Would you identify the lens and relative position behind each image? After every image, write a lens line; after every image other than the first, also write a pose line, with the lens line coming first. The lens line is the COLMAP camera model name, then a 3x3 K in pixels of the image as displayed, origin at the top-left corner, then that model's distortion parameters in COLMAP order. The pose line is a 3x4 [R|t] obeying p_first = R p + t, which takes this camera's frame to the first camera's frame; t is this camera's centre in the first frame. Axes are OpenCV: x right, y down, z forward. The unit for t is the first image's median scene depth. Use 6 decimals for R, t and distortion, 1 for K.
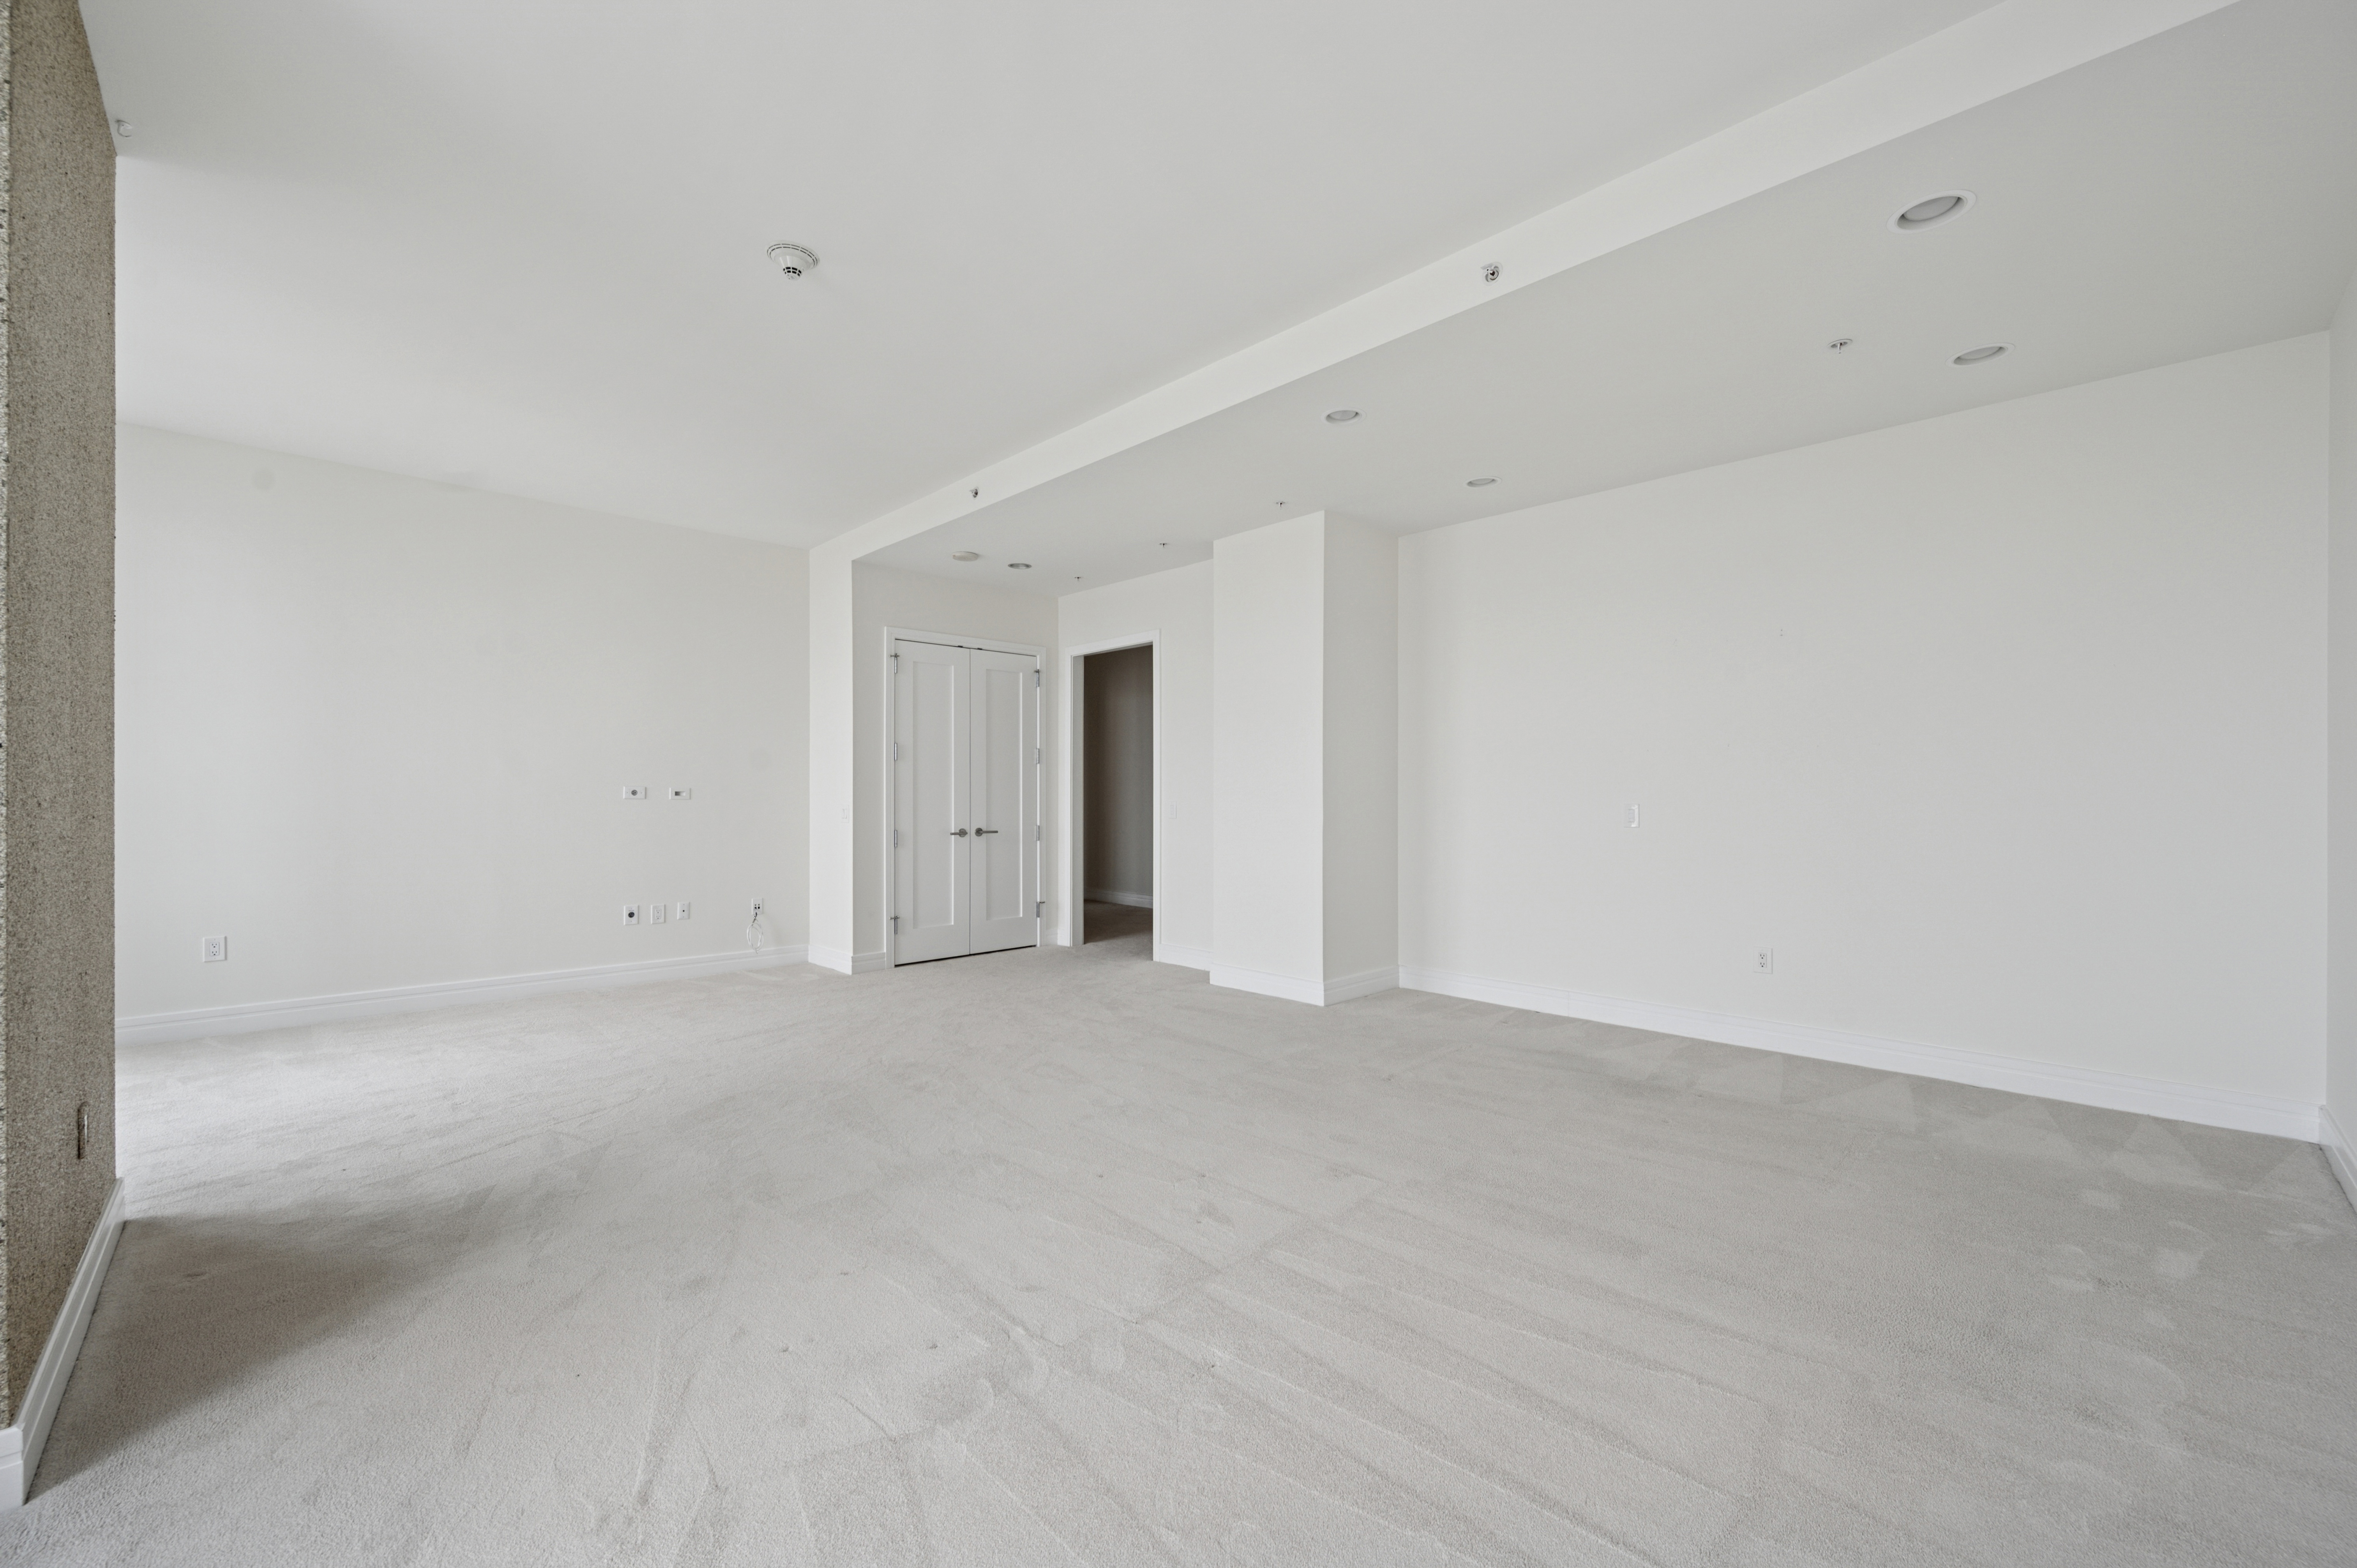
lens RADIAL K [[933.3, 0, 1189.6], [0, 933.3, 797.0], [0, 0, 1]] dist [0.001976, -0.000380]
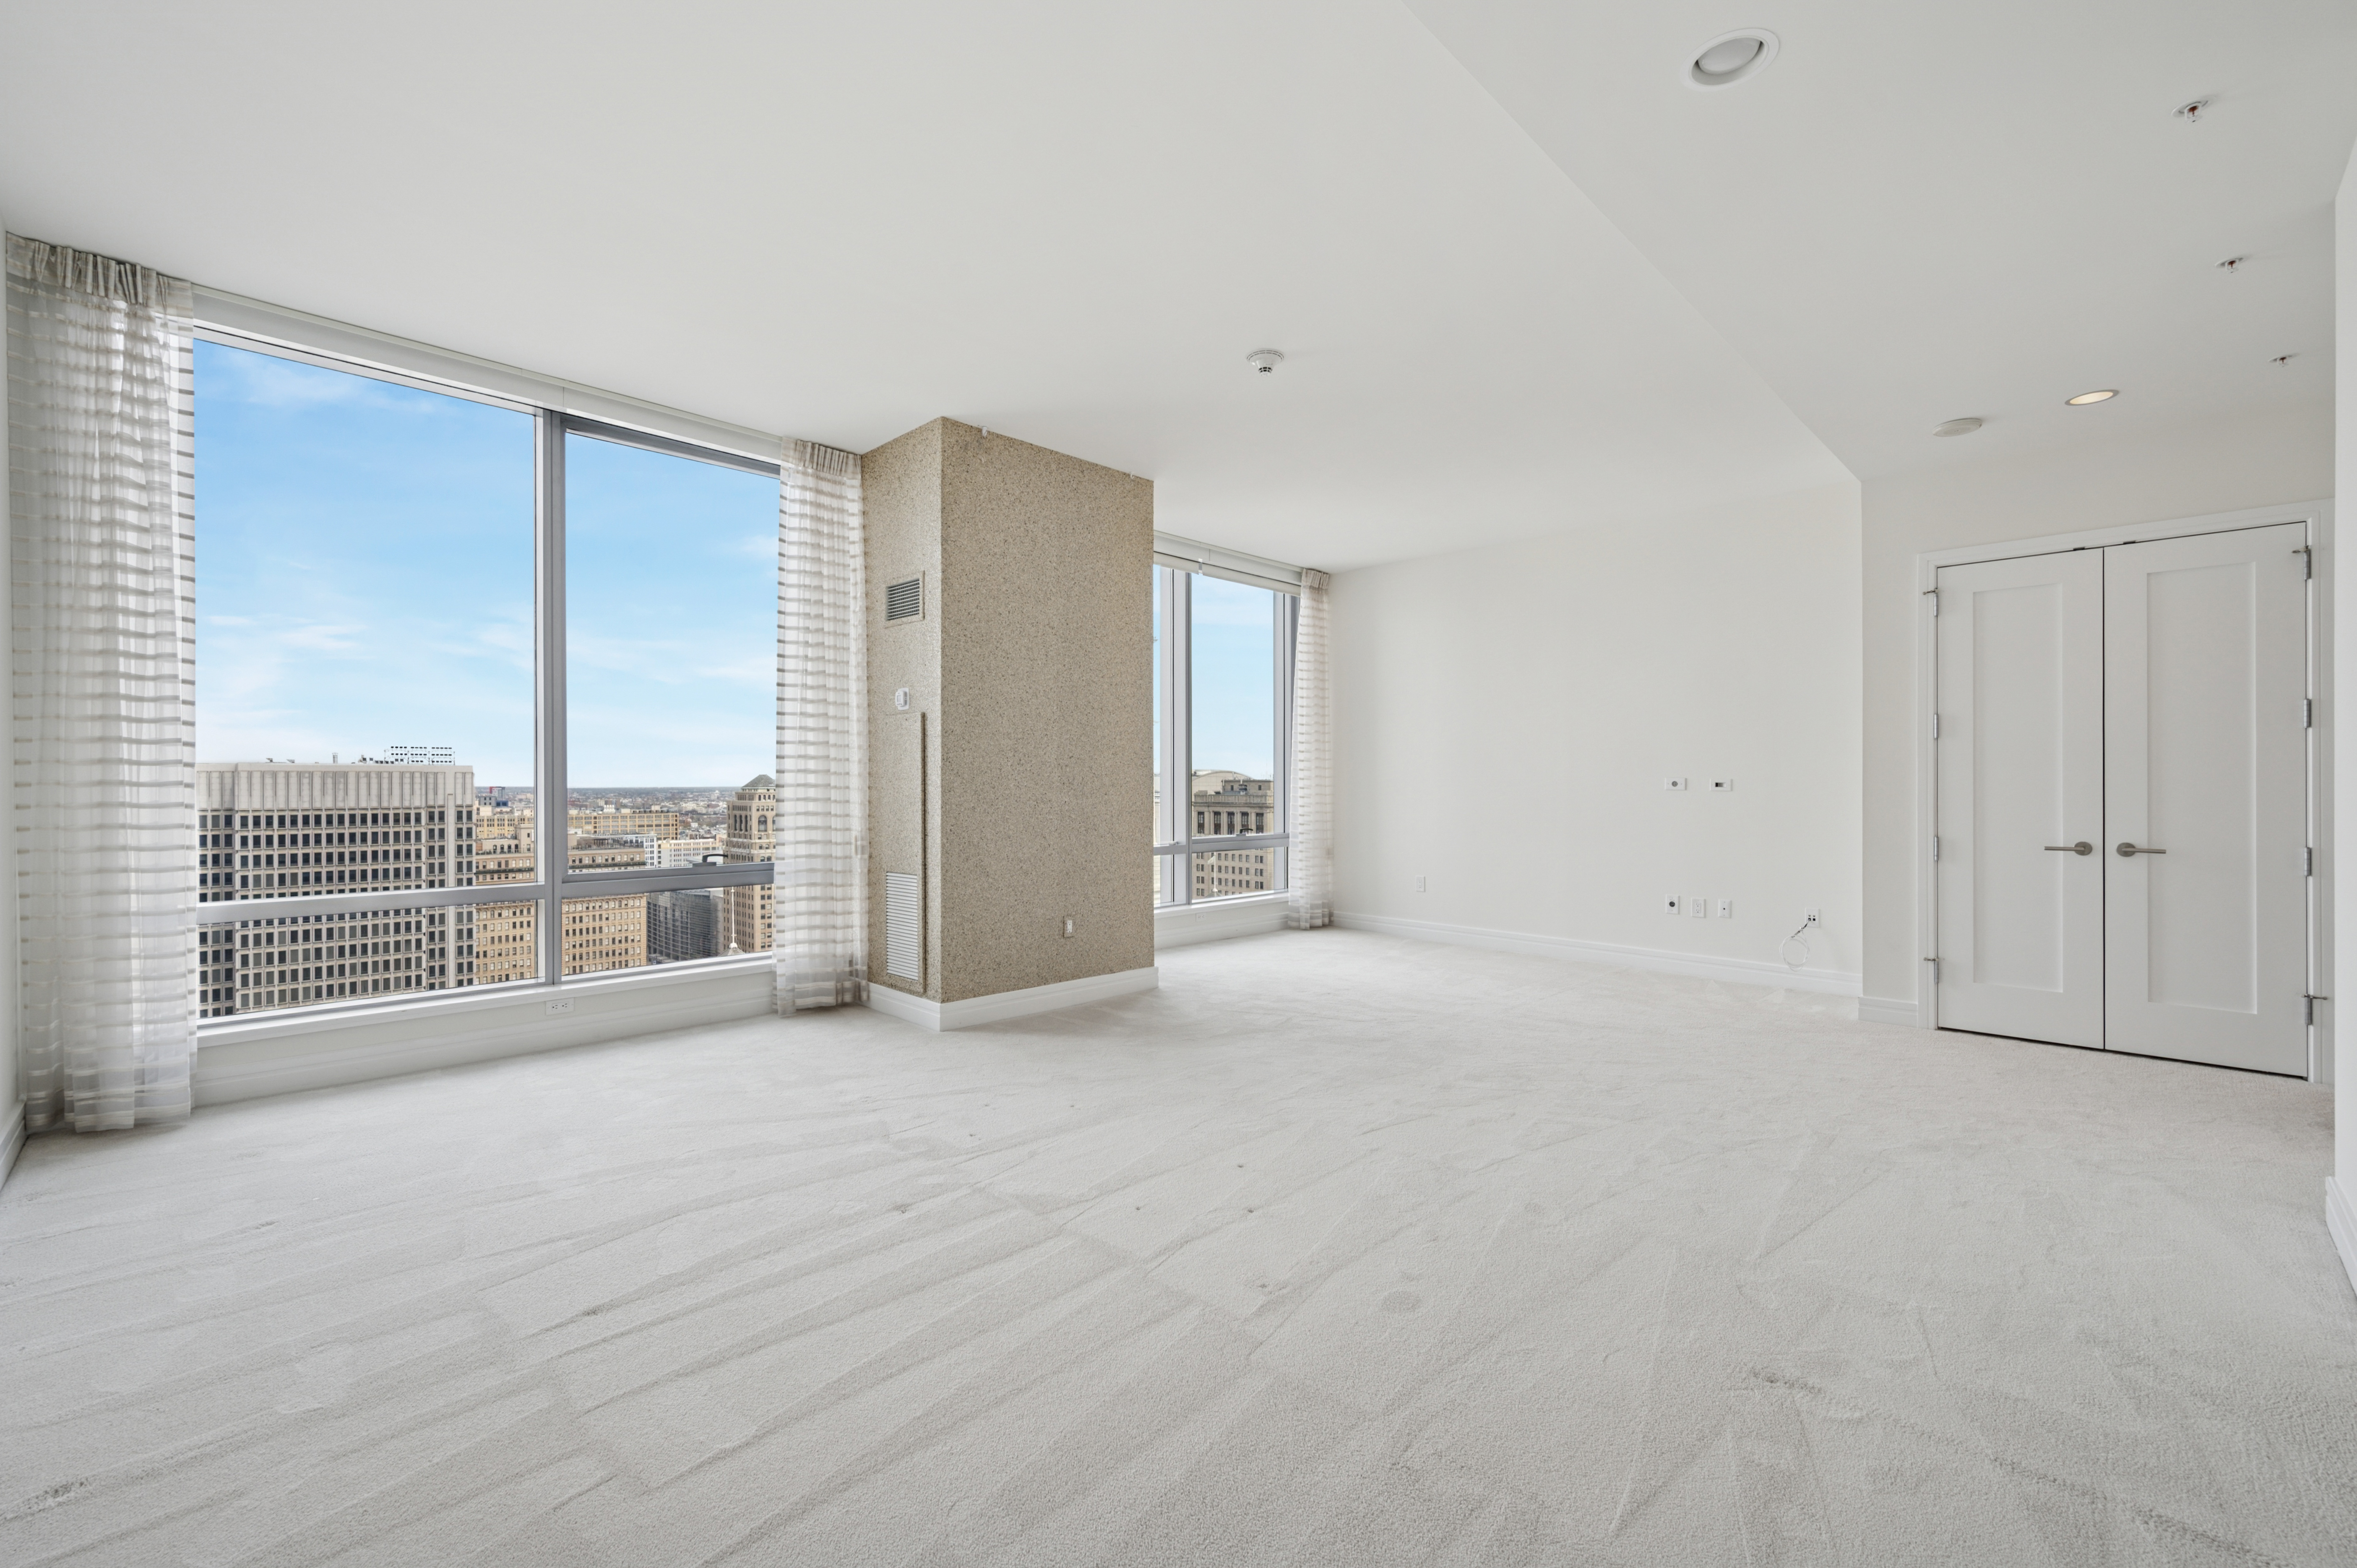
lens RADIAL K [[994.6, 0, 1176.7], [0, 994.6, 783.1], [0, 0, 1]] dist [-0.001784, -0.002375]
pose [[0.007455, -0.000755, -0.999972, 0.459005], [-0.005969, 0.999982, -0.000800, -0.001016], [0.999954, 0.005975, 0.007450, 0.436685]]
